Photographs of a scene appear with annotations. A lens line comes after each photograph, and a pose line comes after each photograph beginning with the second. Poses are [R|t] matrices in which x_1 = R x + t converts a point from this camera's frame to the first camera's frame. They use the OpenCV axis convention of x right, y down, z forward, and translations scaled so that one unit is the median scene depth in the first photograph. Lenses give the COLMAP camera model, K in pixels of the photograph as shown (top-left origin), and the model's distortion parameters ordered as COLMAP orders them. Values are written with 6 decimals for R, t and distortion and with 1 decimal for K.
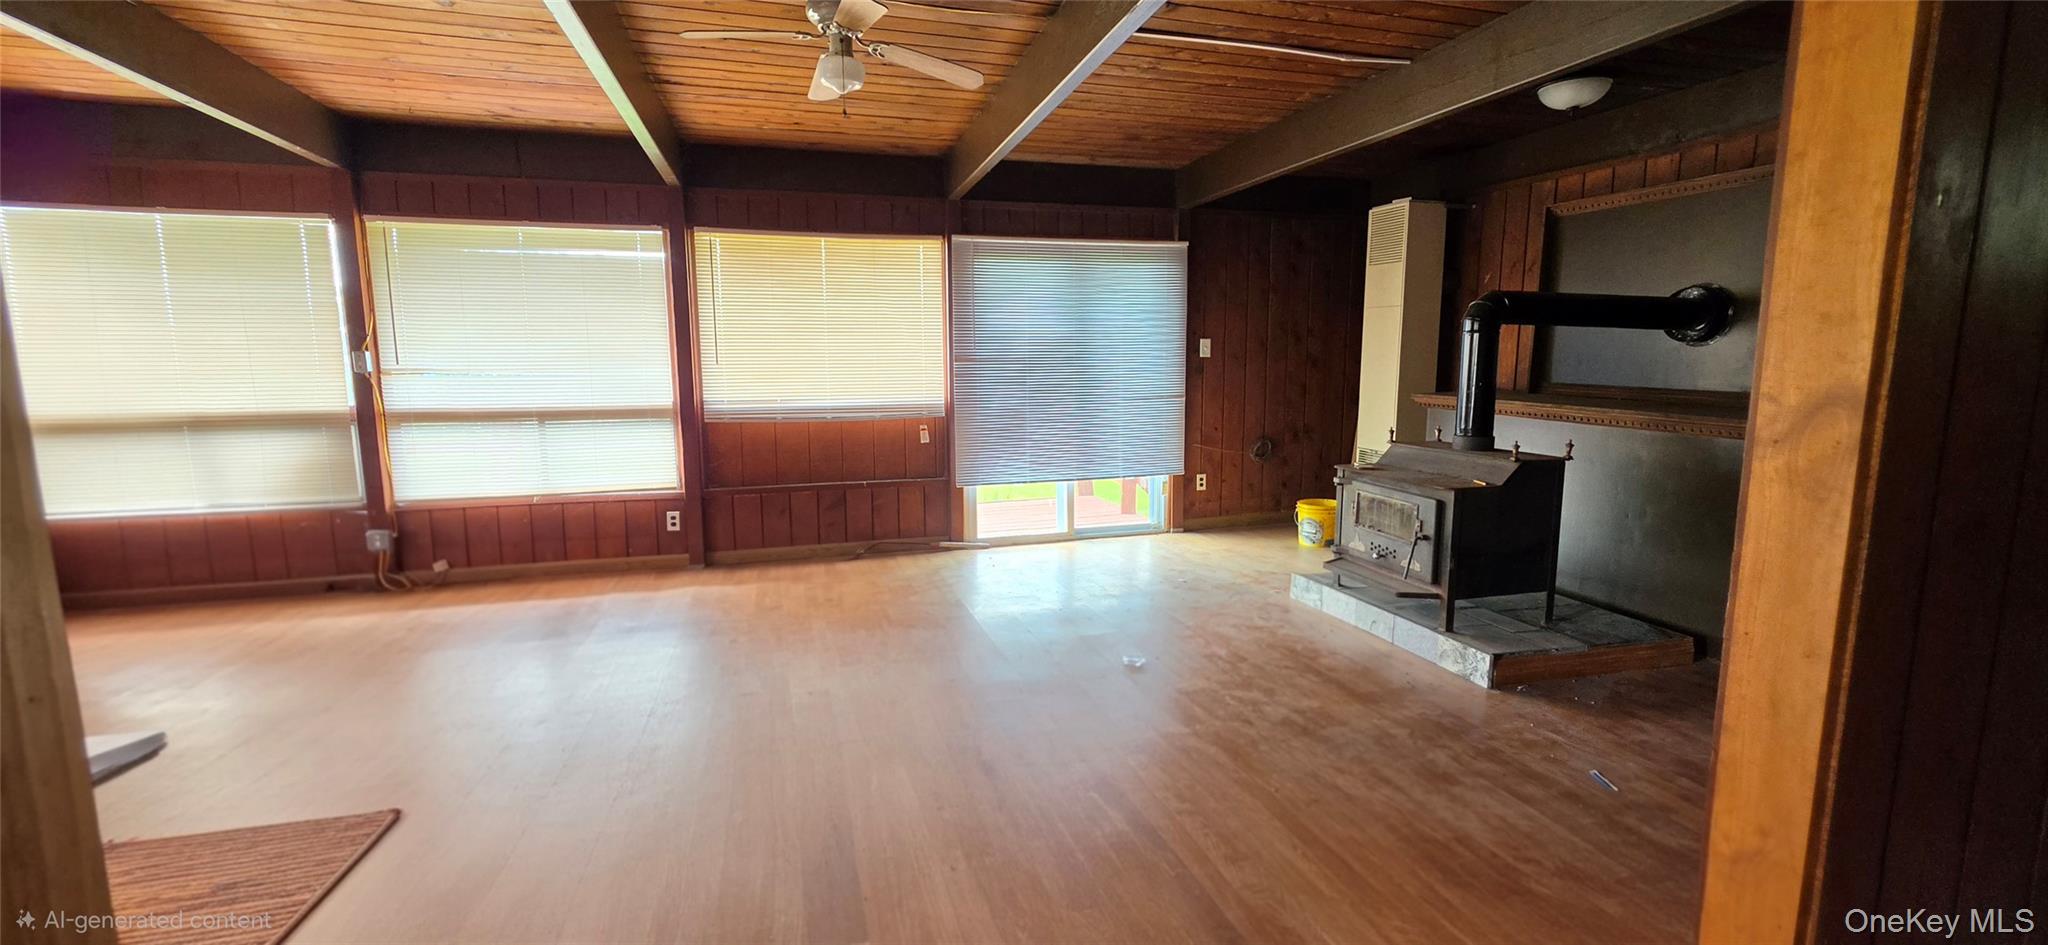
lens RADIAL K [[829.1, 0, 1026.5], [0, 829.1, 473.7], [0, 0, 1]] dist [-0.002596, 0.000335]
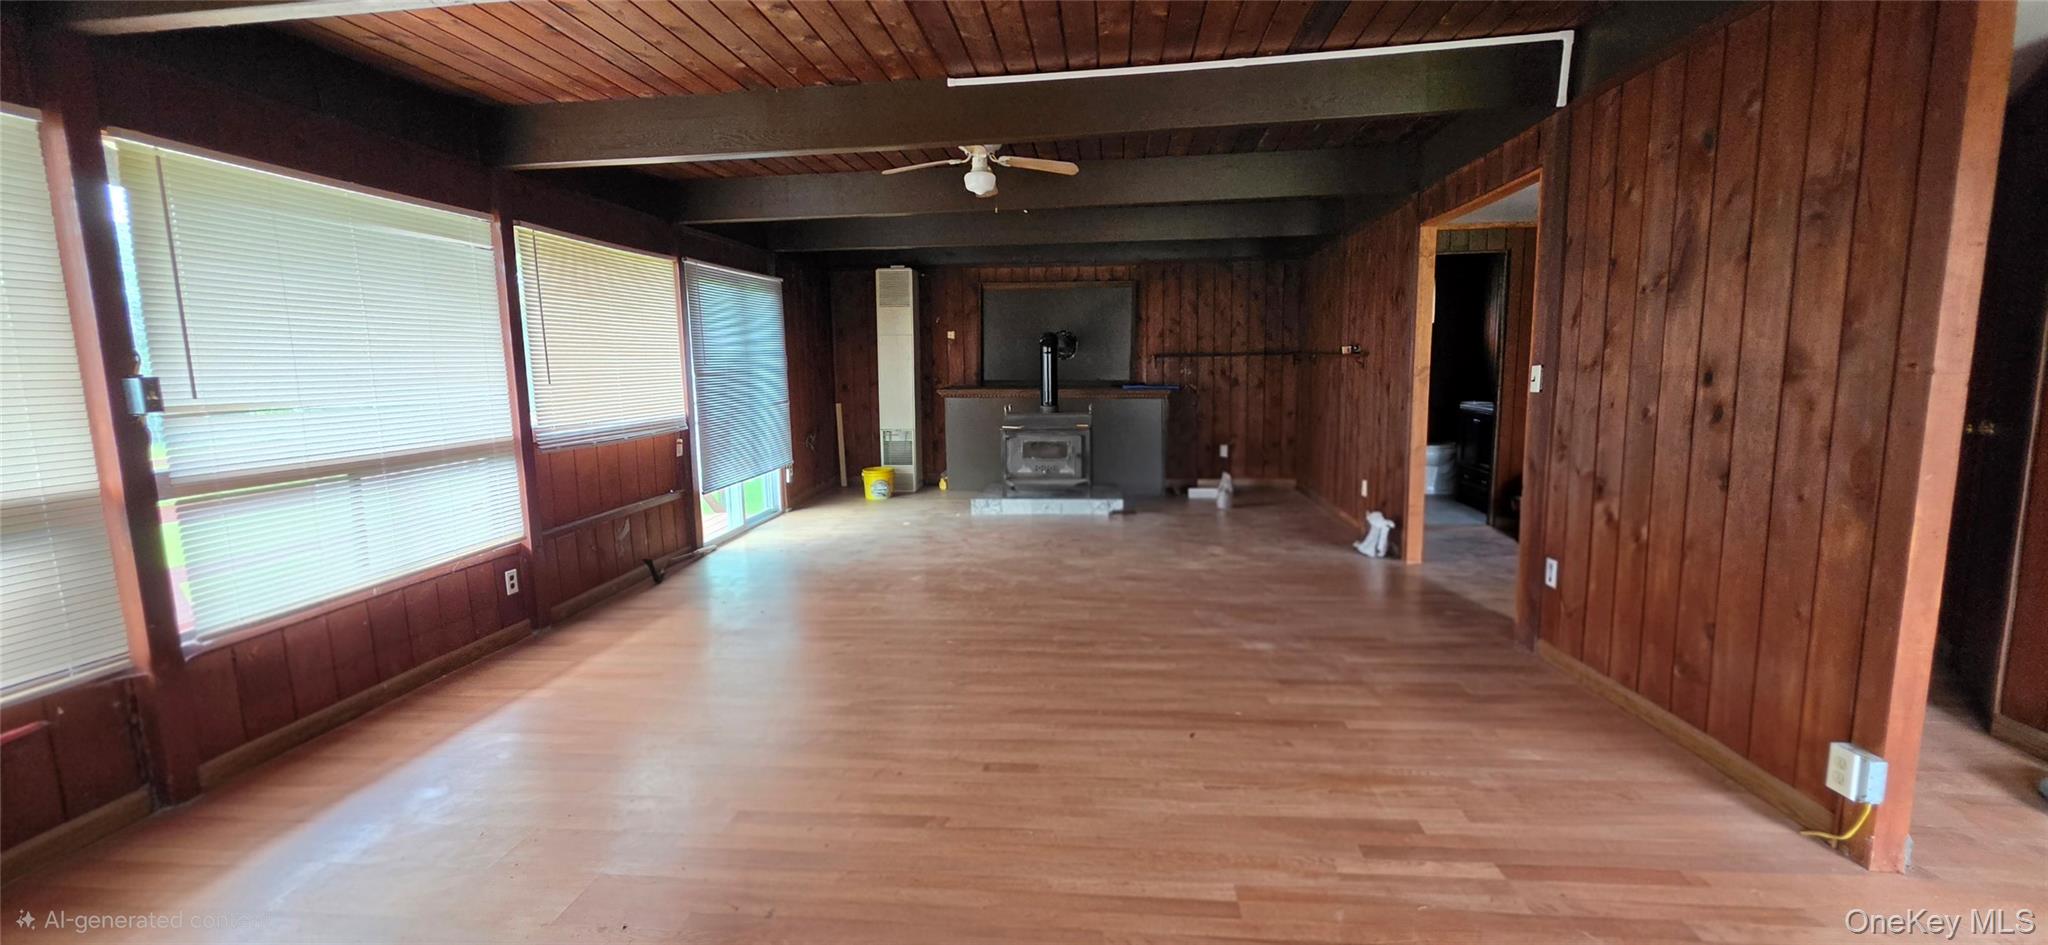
lens RADIAL K [[829.1, 0, 1031.2], [0, 829.1, 467.3], [0, 0, 1]] dist [-0.002596, 0.000335]
pose [[0.374141, -0.121975, 0.919315, -0.977093], [0.145685, 0.986735, 0.071630, -0.036986], [-0.915857, 0.107131, 0.386948, 0.225898]]
